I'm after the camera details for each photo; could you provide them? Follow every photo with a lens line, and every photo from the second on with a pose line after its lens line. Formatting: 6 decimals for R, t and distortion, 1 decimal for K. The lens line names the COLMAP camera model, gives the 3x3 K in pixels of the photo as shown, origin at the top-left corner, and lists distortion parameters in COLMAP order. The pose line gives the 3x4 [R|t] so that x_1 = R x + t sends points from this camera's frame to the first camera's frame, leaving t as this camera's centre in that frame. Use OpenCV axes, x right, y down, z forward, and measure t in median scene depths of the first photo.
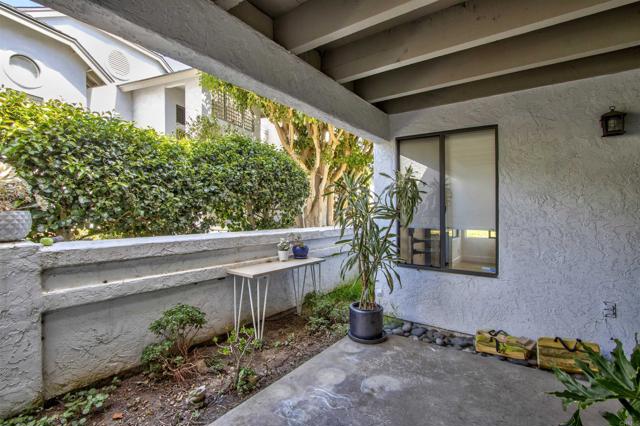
lens RADIAL K [[300.6, 0, 311.8], [0, 300.6, 220.8], [0, 0, 1]] dist [-0.009710, 0.000325]
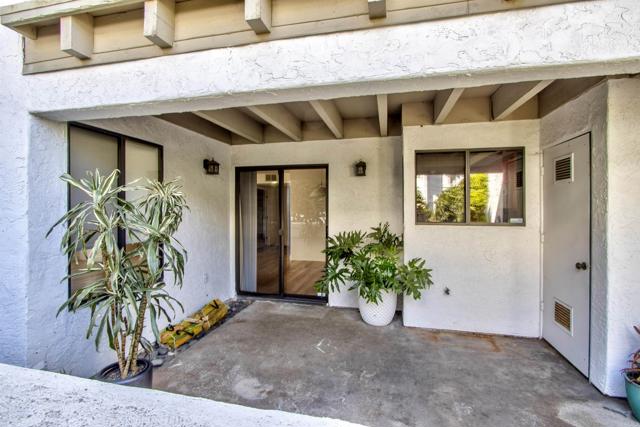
lens RADIAL K [[299.2, 0, 316.8], [0, 299.2, 210.2], [0, 0, 1]] dist [-0.010753, 0.001868]
pose [[-0.374088, -0.013133, 0.927300, -0.667580], [0.026232, 0.999350, 0.024735, -0.092380], [-0.927022, 0.033578, -0.373500, 0.913587]]
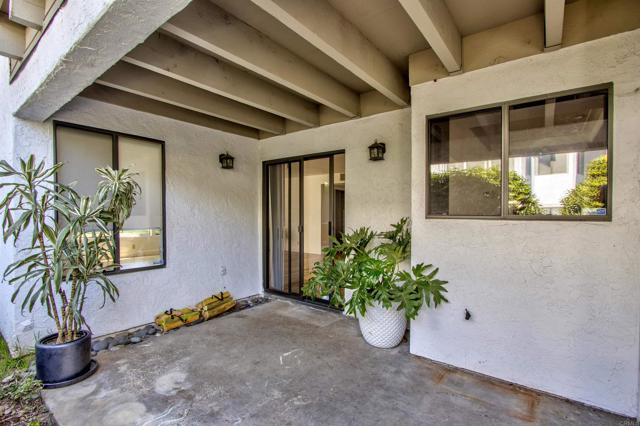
lens RADIAL K [[300.6, 0, 311.8], [0, 300.6, 220.8], [0, 0, 1]] dist [-0.009710, 0.000325]
pose [[0.041550, -0.027651, 0.998754, -0.593791], [0.026820, 0.999288, 0.026550, -0.015405], [-0.998776, 0.025683, 0.042262, 0.366216]]
